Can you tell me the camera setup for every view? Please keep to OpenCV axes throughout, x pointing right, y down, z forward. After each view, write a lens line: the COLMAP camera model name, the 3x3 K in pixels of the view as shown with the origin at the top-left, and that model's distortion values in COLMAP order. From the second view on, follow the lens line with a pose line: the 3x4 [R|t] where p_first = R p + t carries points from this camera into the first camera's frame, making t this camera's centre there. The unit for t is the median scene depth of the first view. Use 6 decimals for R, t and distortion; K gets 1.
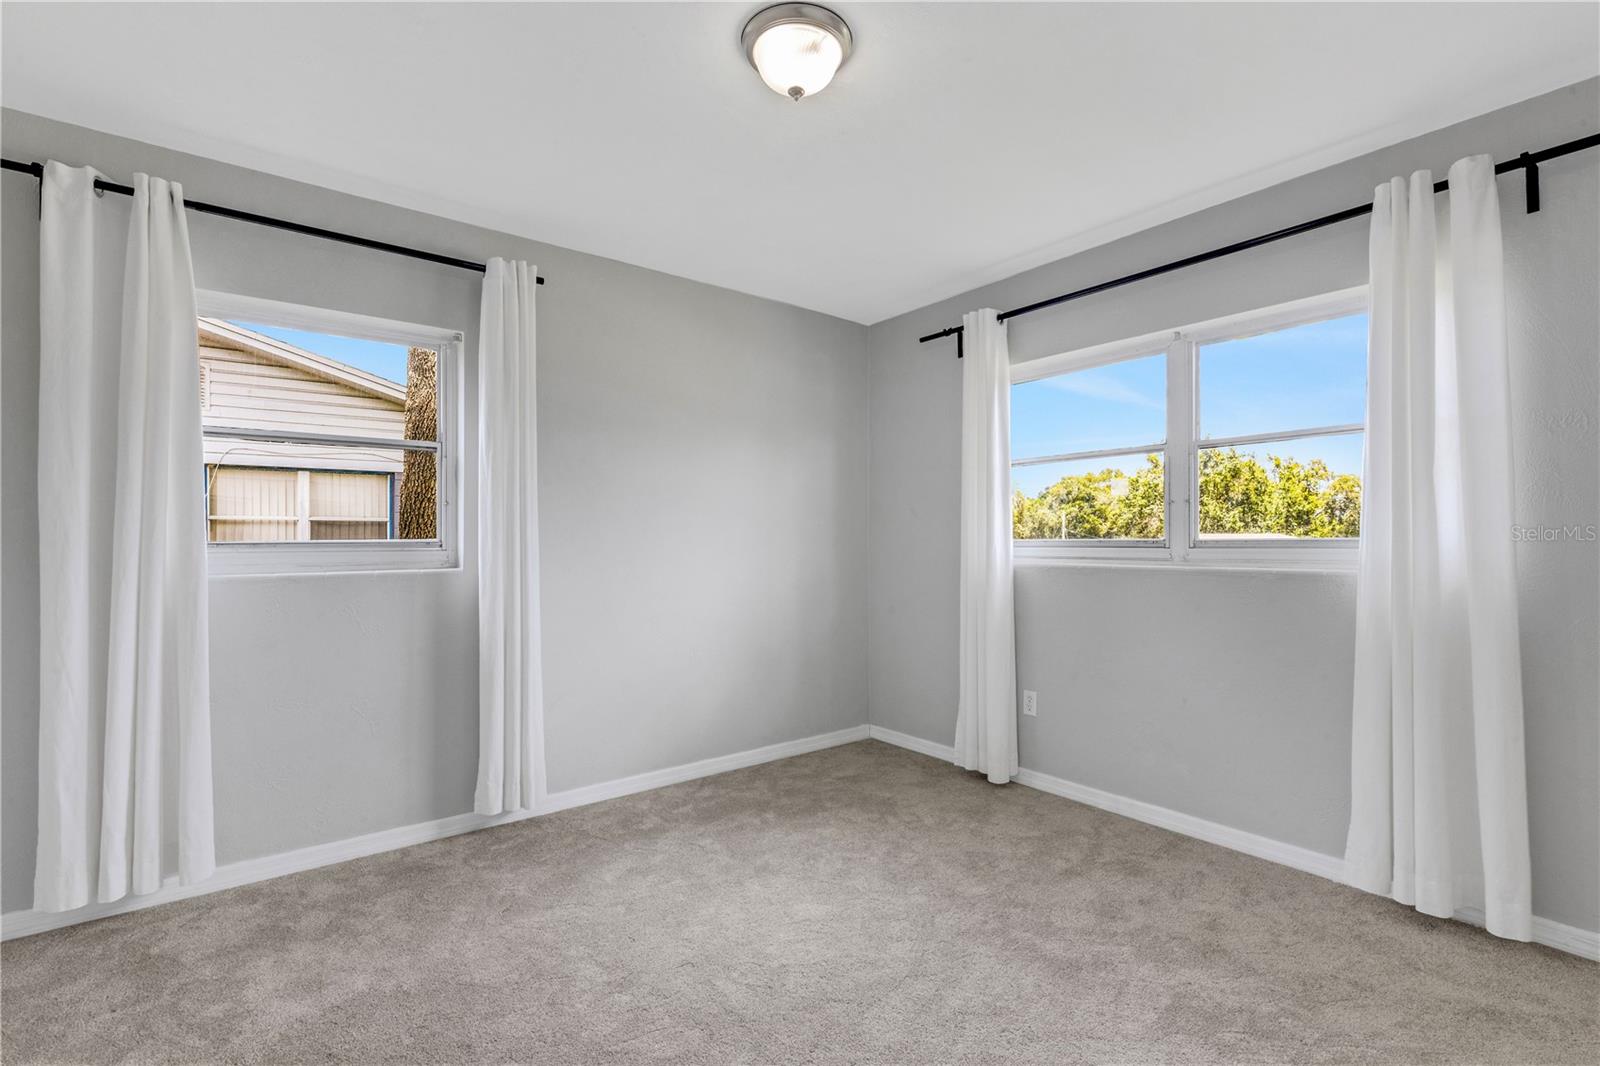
lens RADIAL K [[727.6, 0, 814.0], [0, 727.6, 535.0], [0, 0, 1]] dist [0.005013, -0.000354]
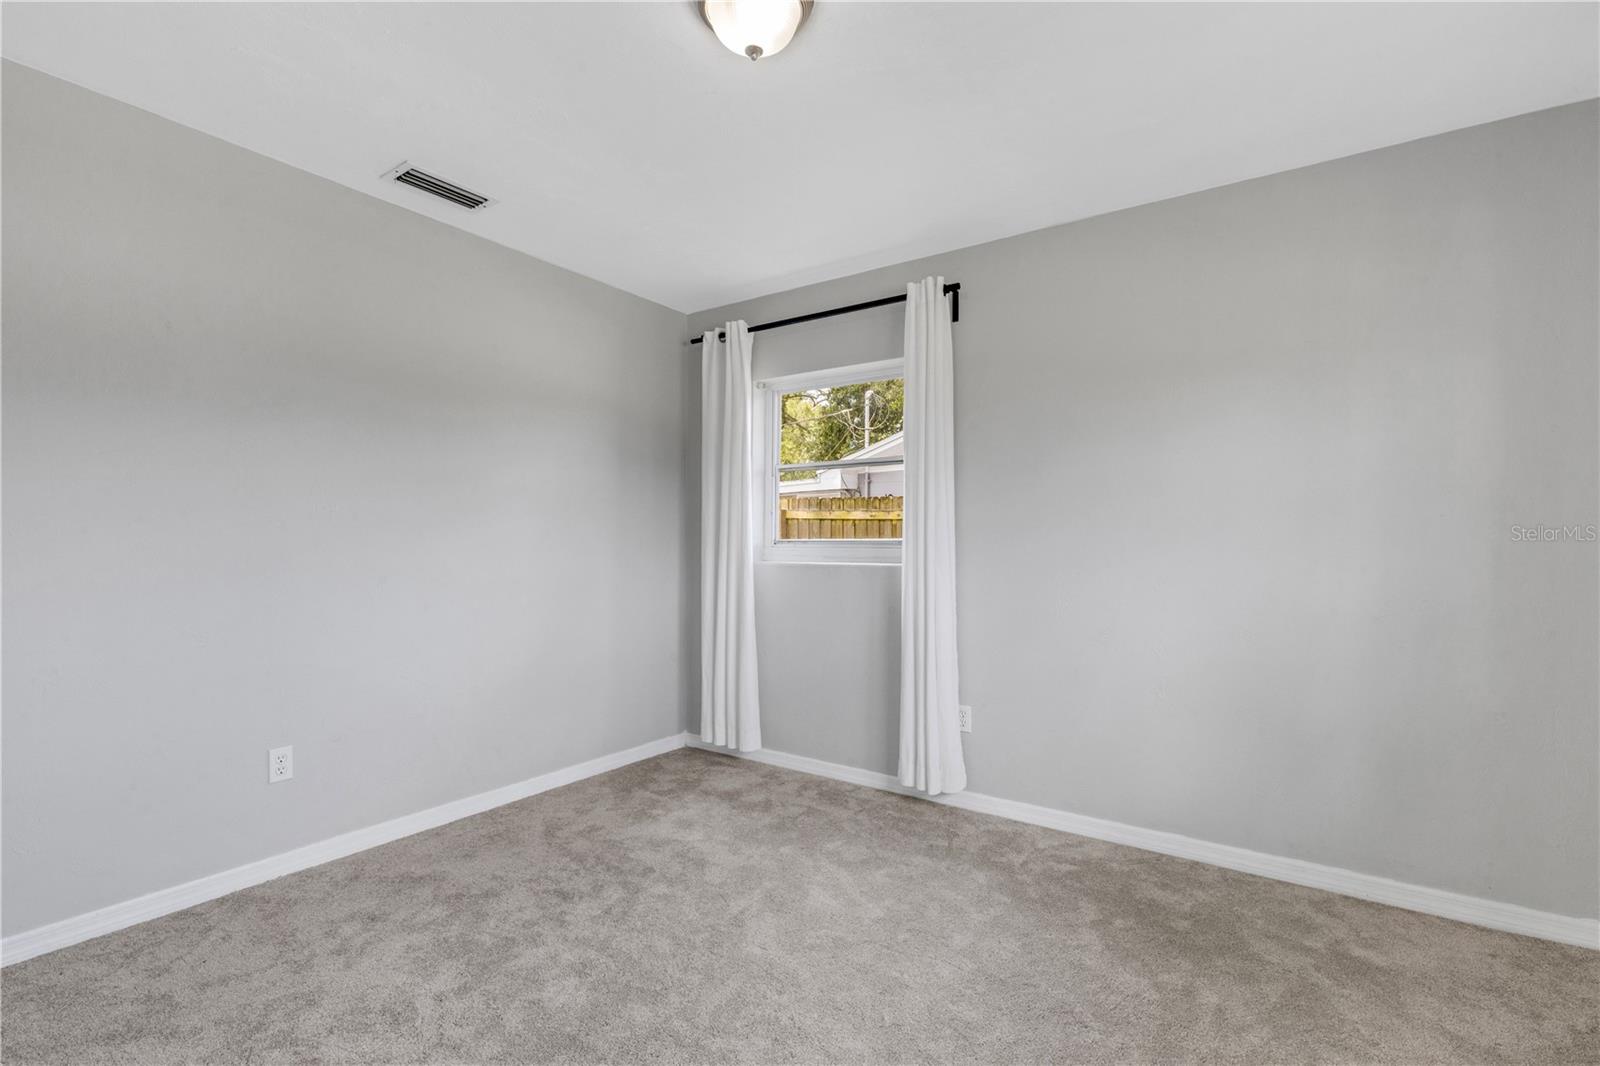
lens RADIAL K [[727.6, 0, 801.9], [0, 727.6, 537.3], [0, 0, 1]] dist [0.005013, -0.000354]
pose [[0.287936, -0.000276, -0.957650, 0.614967], [0.002950, 0.999995, 0.000599, 0.002683], [0.957645, -0.002998, 0.287935, 0.559874]]
